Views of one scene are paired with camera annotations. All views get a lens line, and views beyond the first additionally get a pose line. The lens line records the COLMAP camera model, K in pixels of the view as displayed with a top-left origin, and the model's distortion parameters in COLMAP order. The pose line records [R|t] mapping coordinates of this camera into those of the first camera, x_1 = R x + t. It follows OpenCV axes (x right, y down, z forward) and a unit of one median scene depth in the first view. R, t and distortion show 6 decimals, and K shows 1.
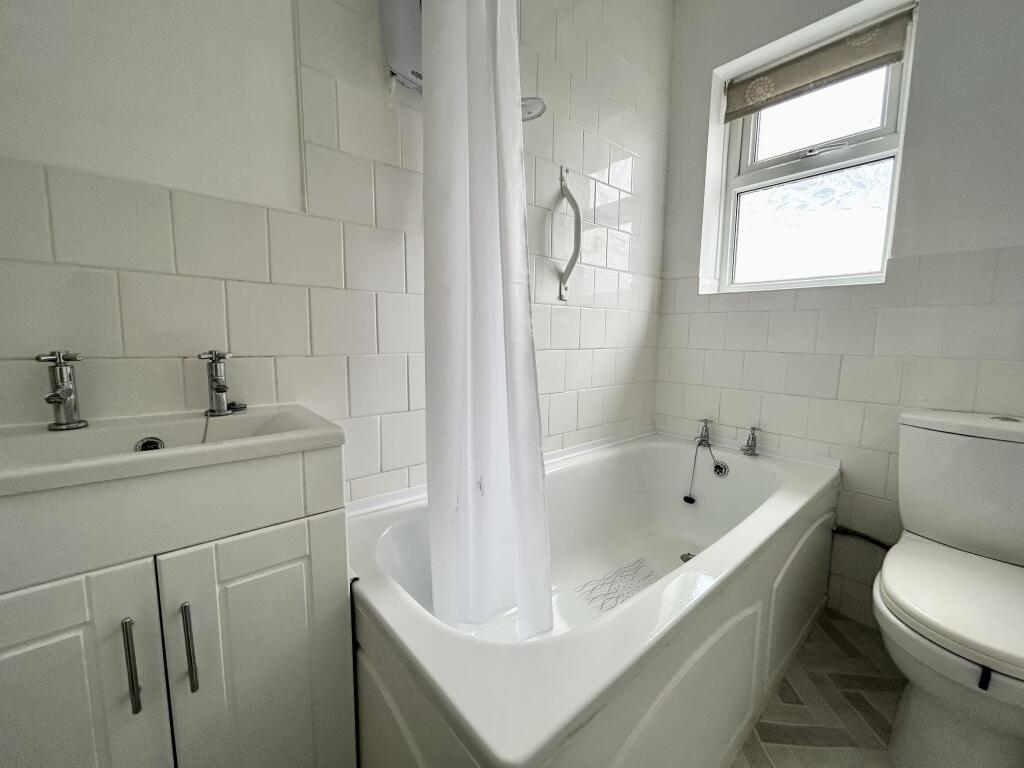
lens RADIAL K [[410.9, 0, 513.7], [0, 410.9, 382.5], [0, 0, 1]] dist [-0.005956, -0.000154]
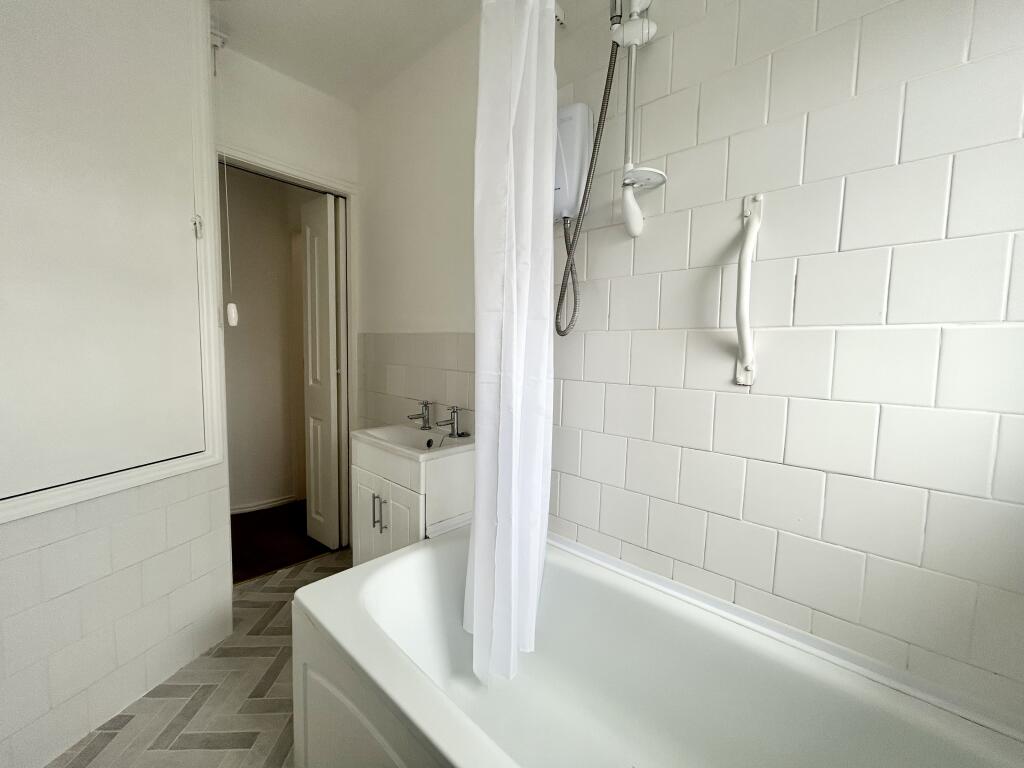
lens RADIAL K [[410.9, 0, 513.7], [0, 410.9, 382.5], [0, 0, 1]] dist [-0.005956, -0.000154]
pose [[0.116619, 0.068923, -0.990782, 0.757562], [-0.139393, 0.988851, 0.052381, -0.190365], [0.983346, 0.131999, 0.124926, 0.547754]]
